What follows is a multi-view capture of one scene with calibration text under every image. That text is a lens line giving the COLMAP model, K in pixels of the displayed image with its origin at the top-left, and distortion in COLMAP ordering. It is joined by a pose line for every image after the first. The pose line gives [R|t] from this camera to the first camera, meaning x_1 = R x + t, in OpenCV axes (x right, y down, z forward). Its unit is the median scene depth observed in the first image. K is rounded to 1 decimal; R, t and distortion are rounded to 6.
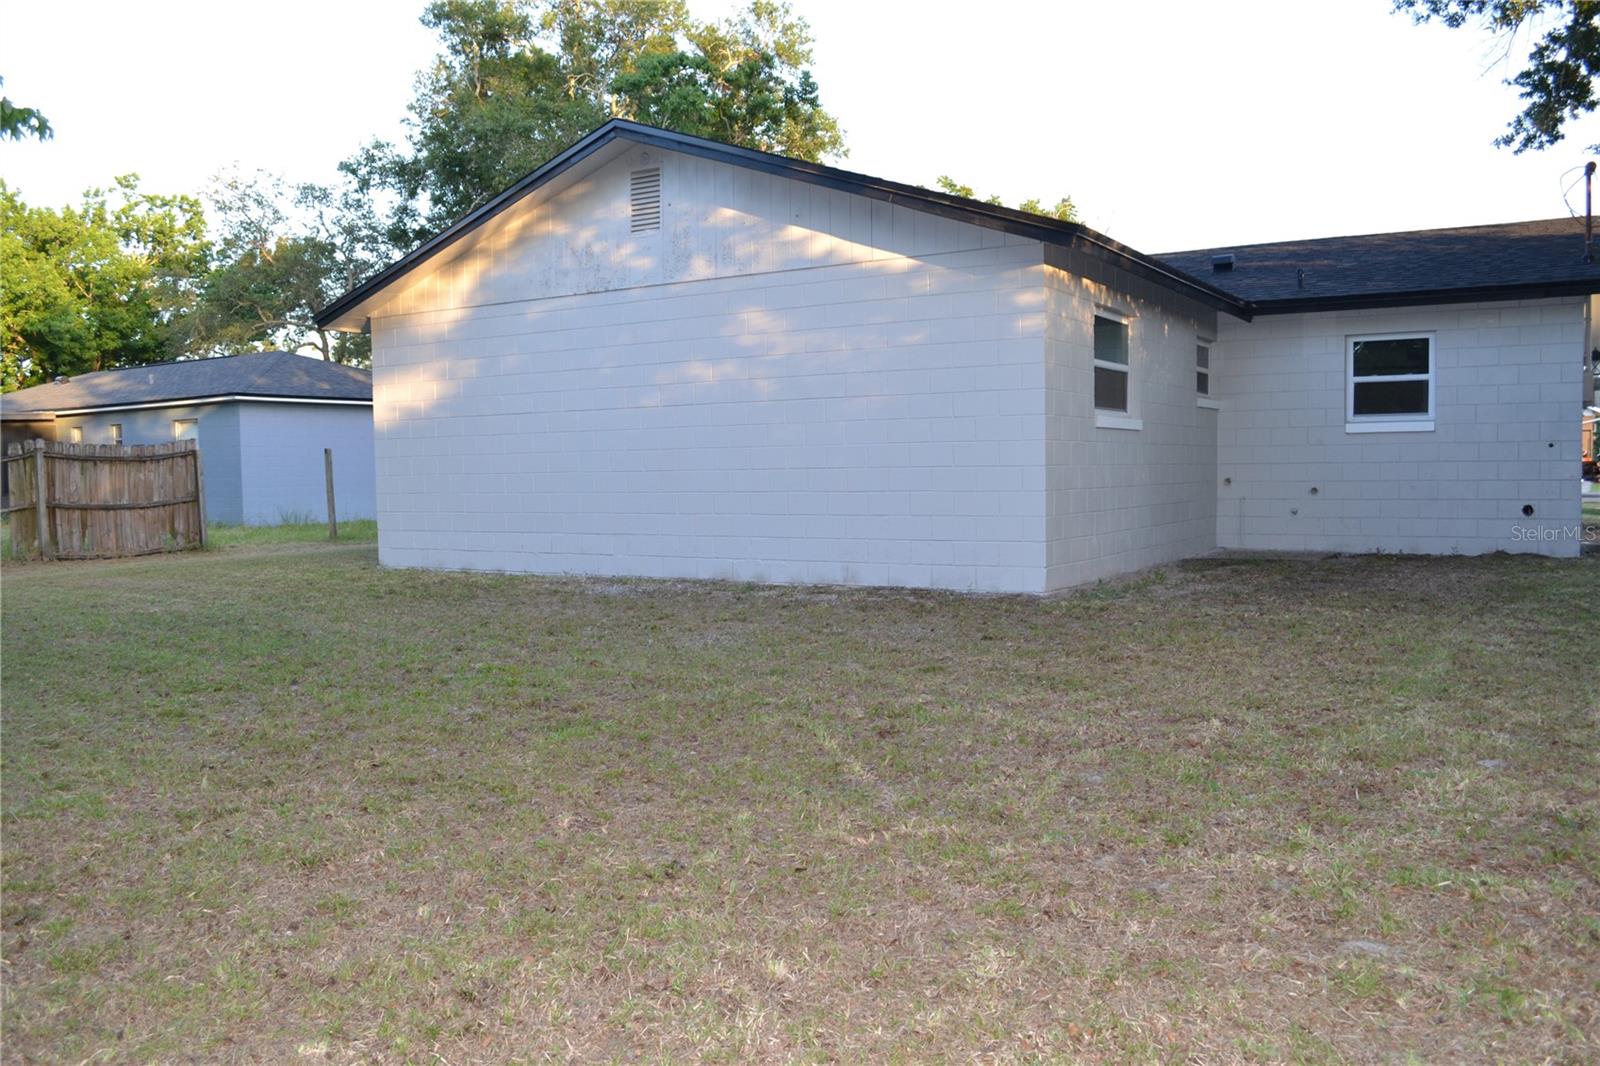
lens RADIAL K [[1284.9, 0, 799.9], [0, 1284.9, 530.8], [0, 0, 1]] dist [-0.070409, 0.004459]
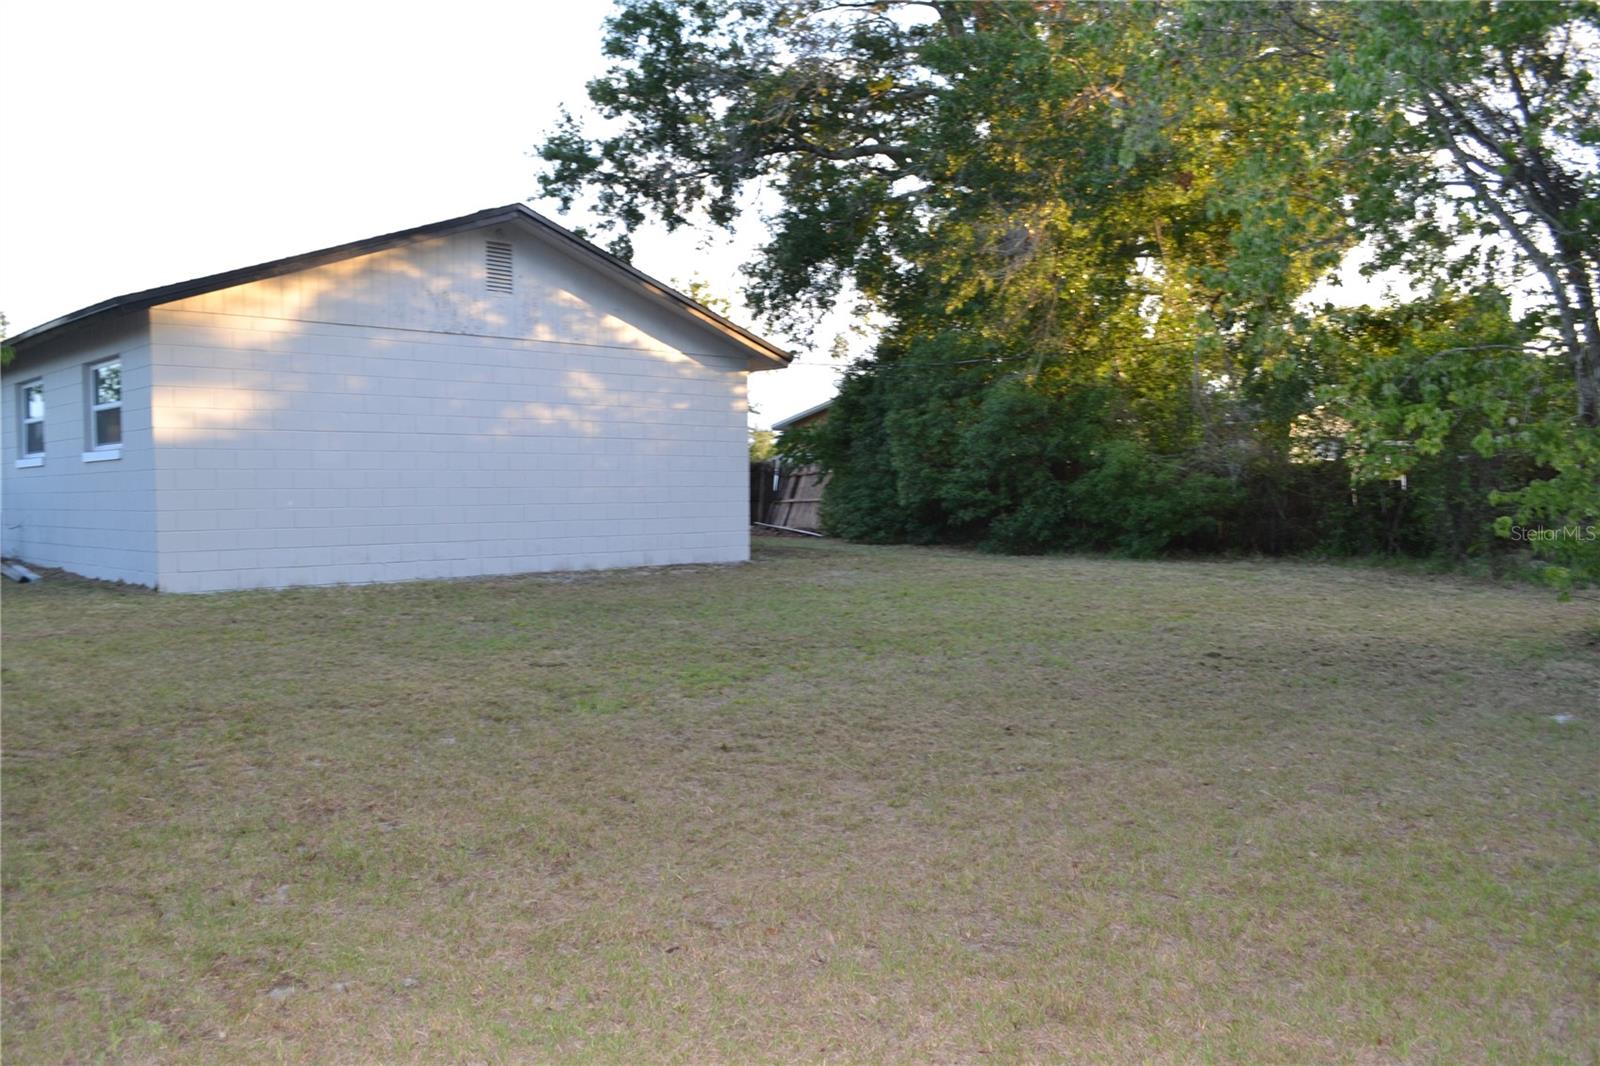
lens RADIAL K [[1284.9, 0, 799.5], [0, 1284.9, 535.6], [0, 0, 1]] dist [-0.070409, 0.004459]
pose [[0.214693, -0.031045, 0.976188, -1.291274], [0.043900, 0.998791, 0.022109, -0.017232], [-0.975695, 0.038108, 0.215796, 0.472172]]
